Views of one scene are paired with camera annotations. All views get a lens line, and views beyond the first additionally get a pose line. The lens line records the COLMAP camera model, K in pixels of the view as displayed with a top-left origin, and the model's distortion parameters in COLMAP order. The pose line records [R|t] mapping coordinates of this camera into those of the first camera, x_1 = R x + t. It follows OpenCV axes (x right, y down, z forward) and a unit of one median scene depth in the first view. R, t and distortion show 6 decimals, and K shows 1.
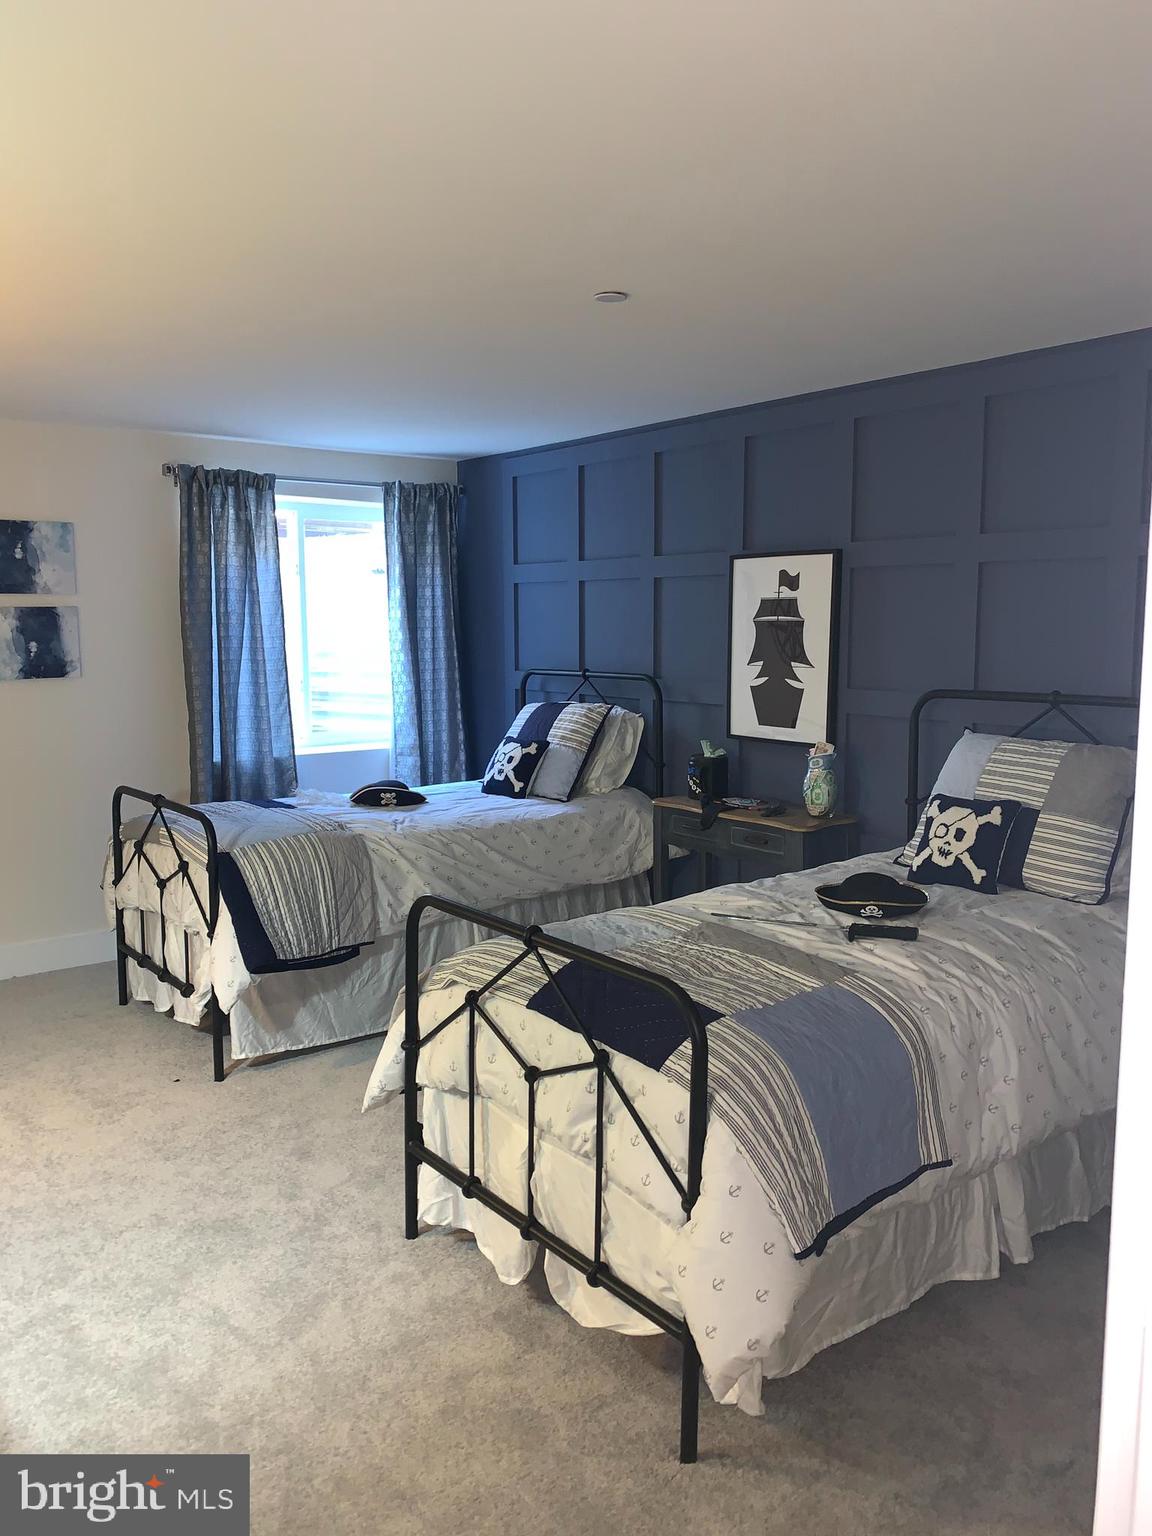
lens RADIAL K [[1167.3, 0, 564.2], [0, 1167.3, 754.8], [0, 0, 1]] dist [0.011885, -0.003982]
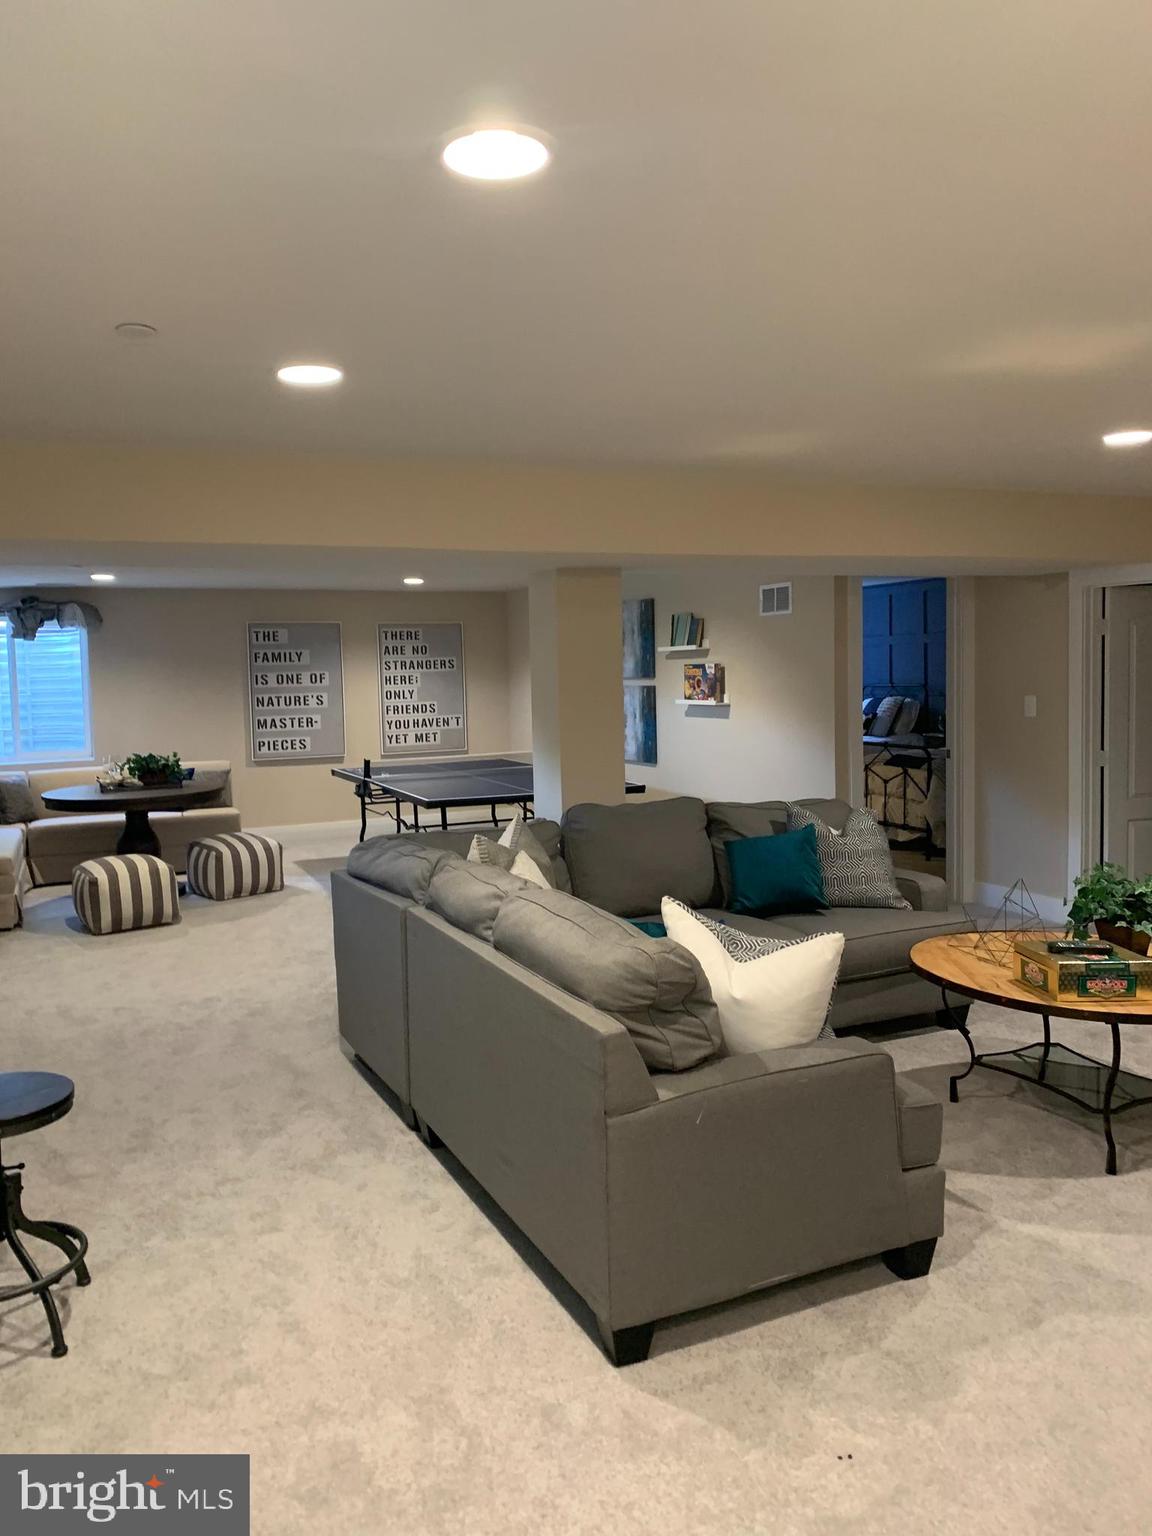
lens RADIAL K [[1174.0, 0, 561.0], [0, 1174.0, 759.5], [0, 0, 1]] dist [0.059542, -0.057306]
pose [[0.971499, -0.004353, -0.237004, -0.097404], [-0.003327, 0.999482, -0.031997, 0.223183], [0.237020, 0.031874, 0.970982, -2.028297]]
